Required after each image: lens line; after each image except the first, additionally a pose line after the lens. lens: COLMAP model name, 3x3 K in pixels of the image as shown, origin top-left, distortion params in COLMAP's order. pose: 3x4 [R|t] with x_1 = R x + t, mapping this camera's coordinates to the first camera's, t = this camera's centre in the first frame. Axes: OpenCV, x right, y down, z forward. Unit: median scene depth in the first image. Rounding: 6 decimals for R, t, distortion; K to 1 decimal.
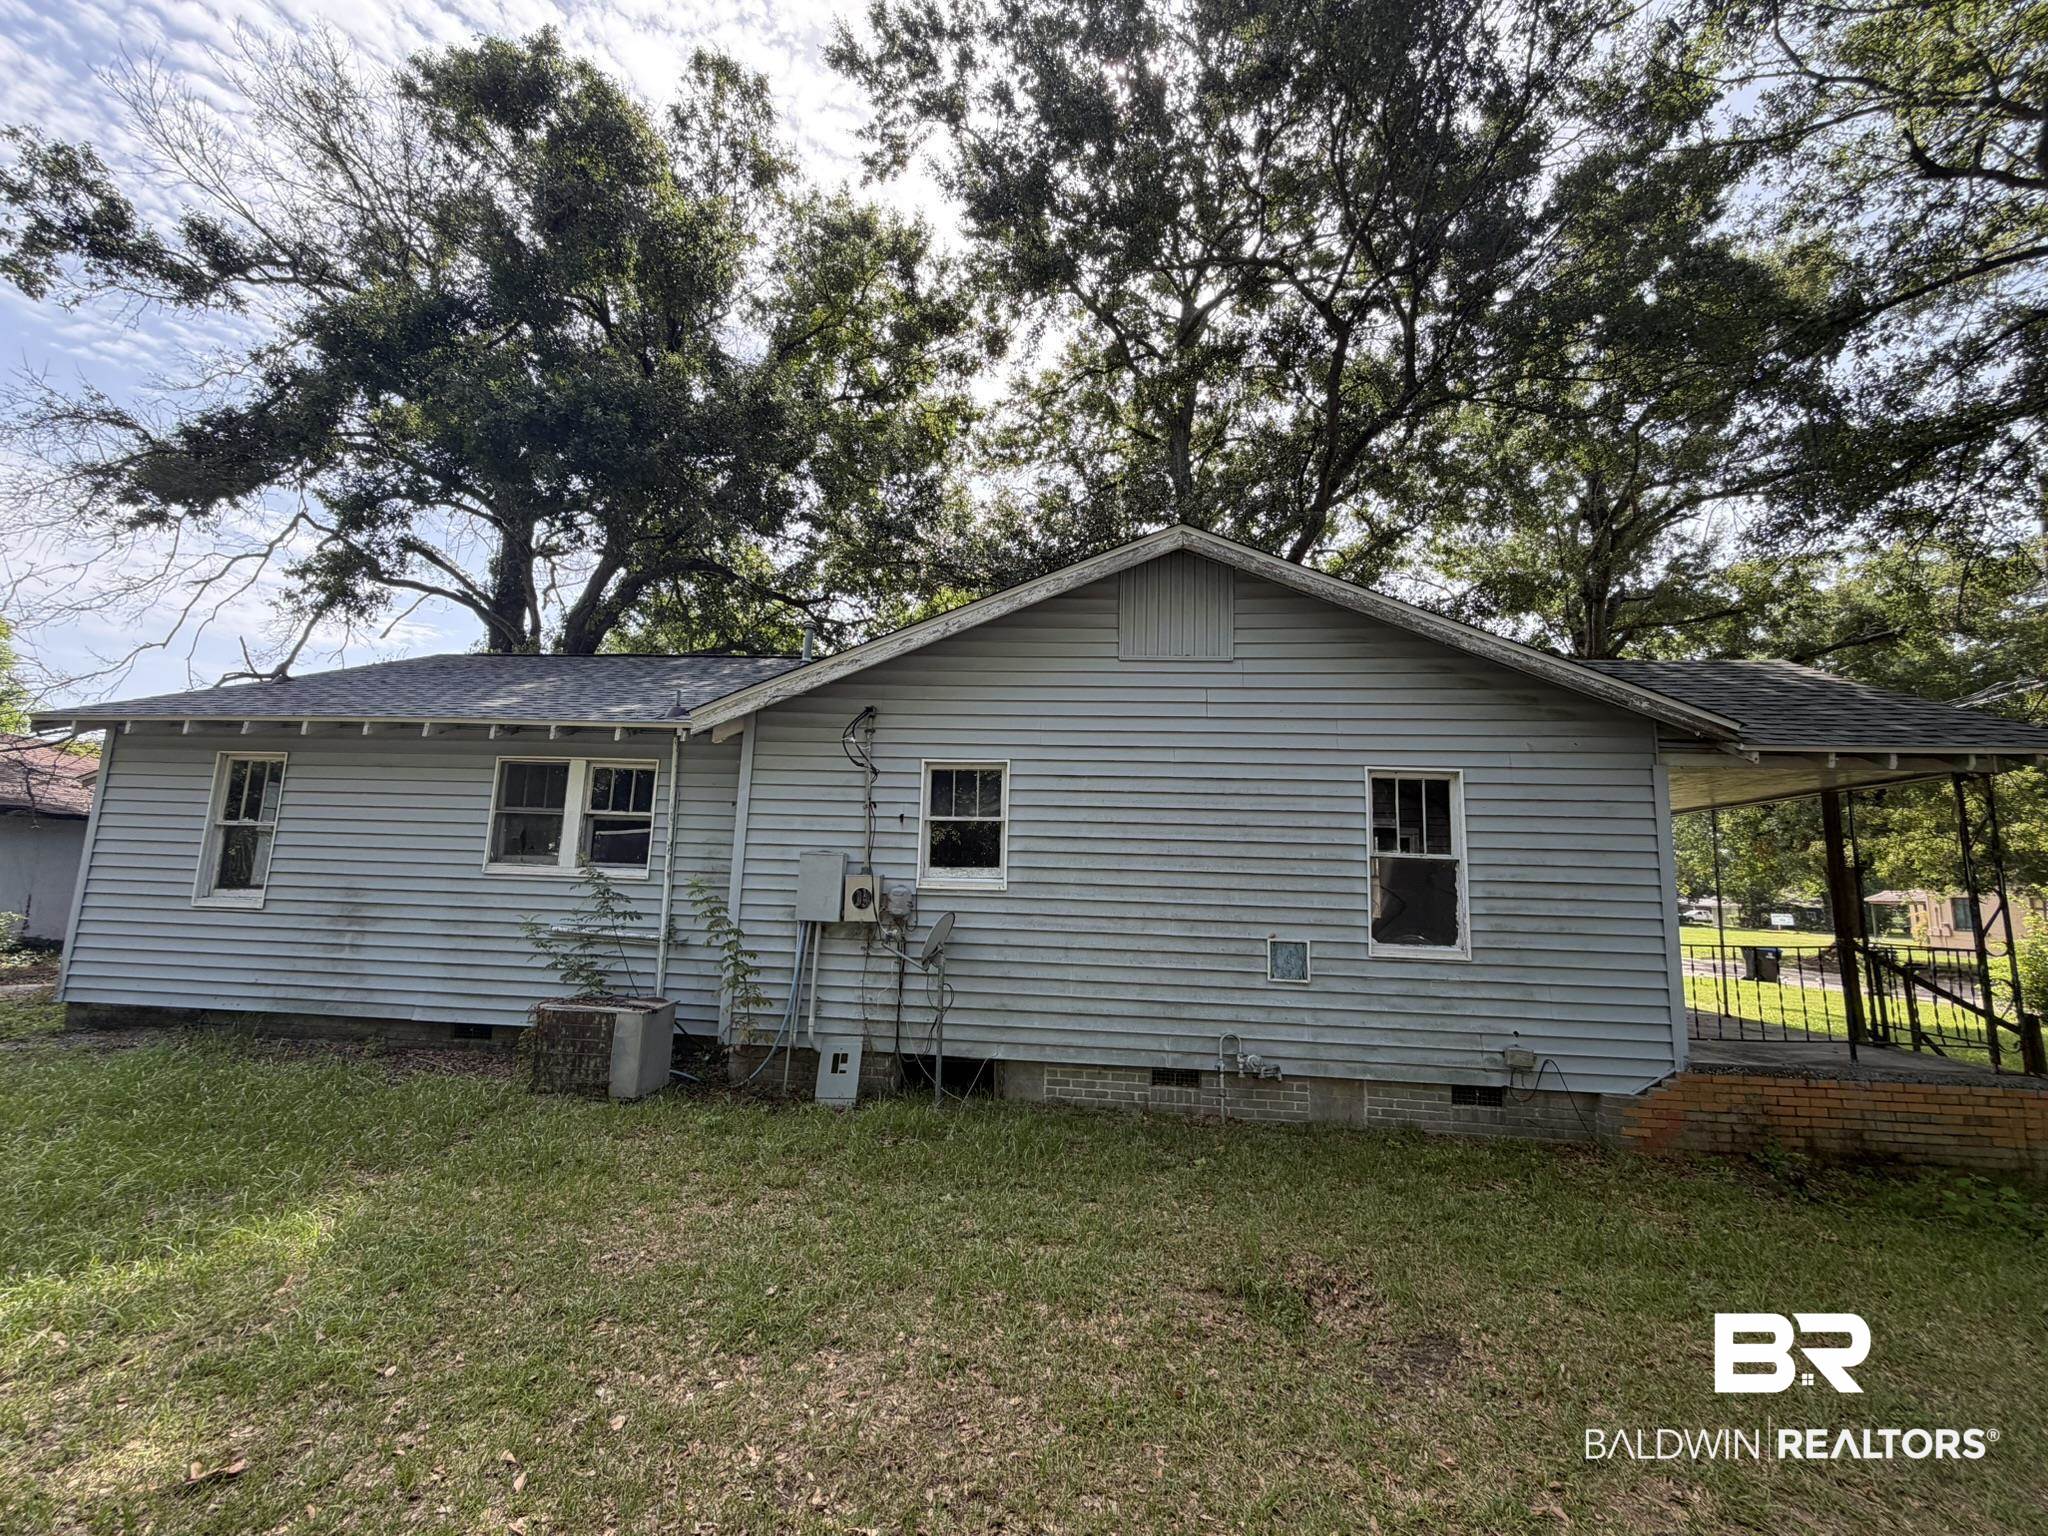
lens RADIAL K [[819.4, 0, 1022.7], [0, 819.4, 762.2], [0, 0, 1]] dist [-0.000181, -0.000448]
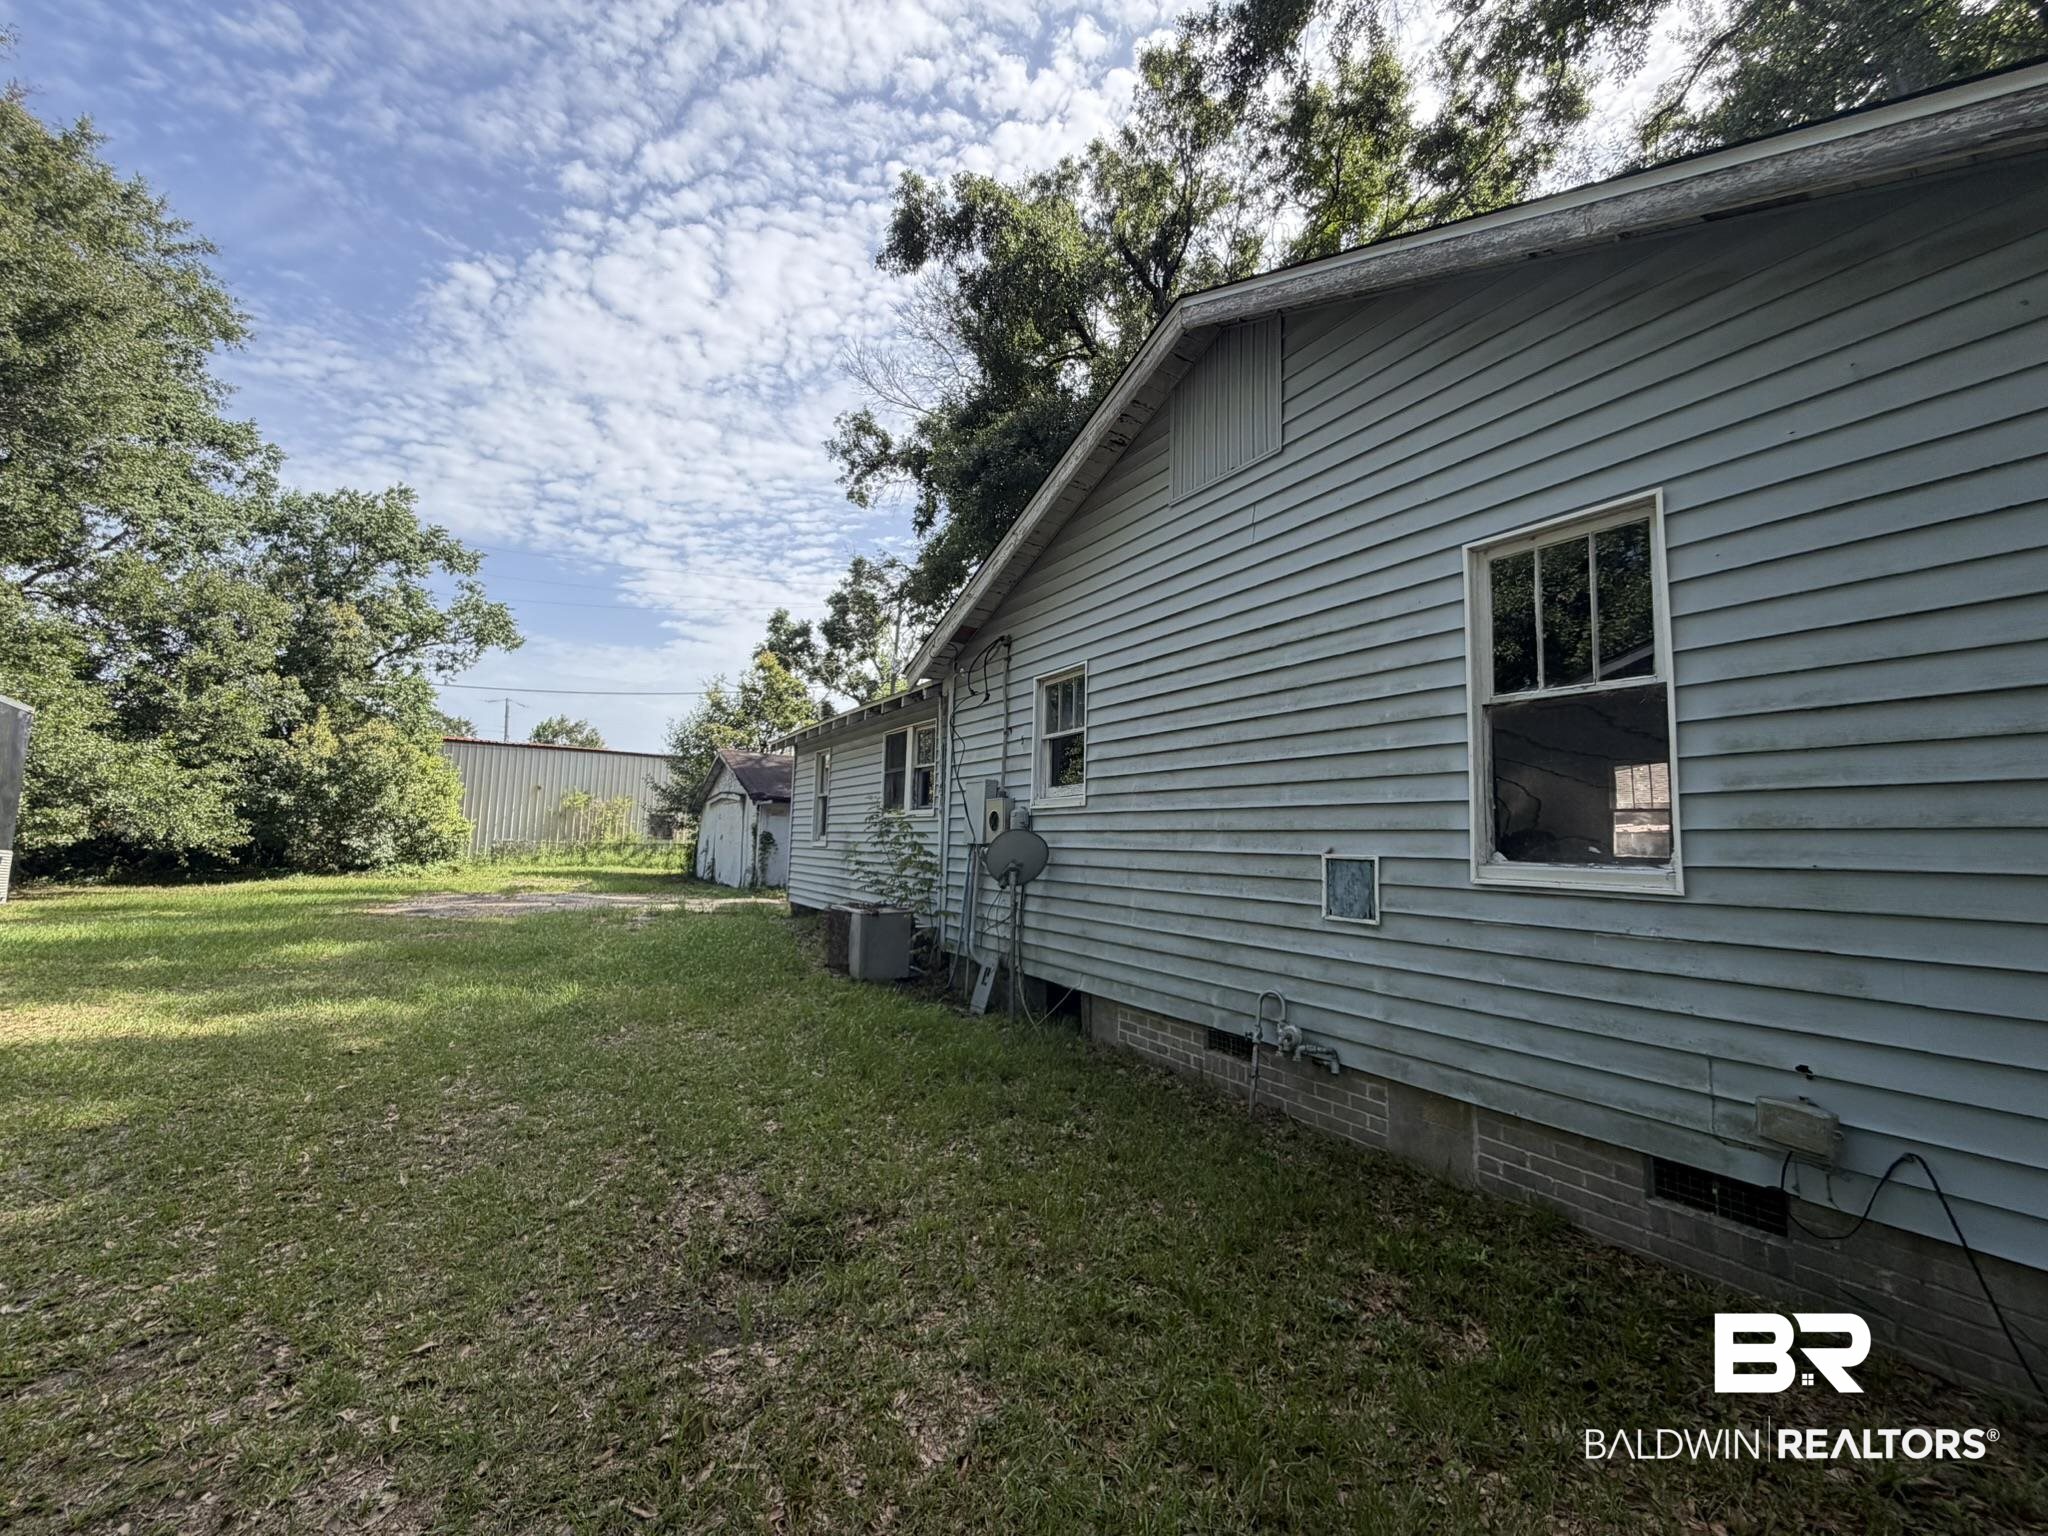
lens RADIAL K [[819.4, 0, 1025.5], [0, 819.4, 764.6], [0, 0, 1]] dist [-0.000181, -0.000448]
pose [[0.594177, -0.095854, -0.798603, 0.676822], [0.111305, 0.993120, -0.036389, 0.141074], [0.796596, -0.067267, 0.600758, 0.424958]]
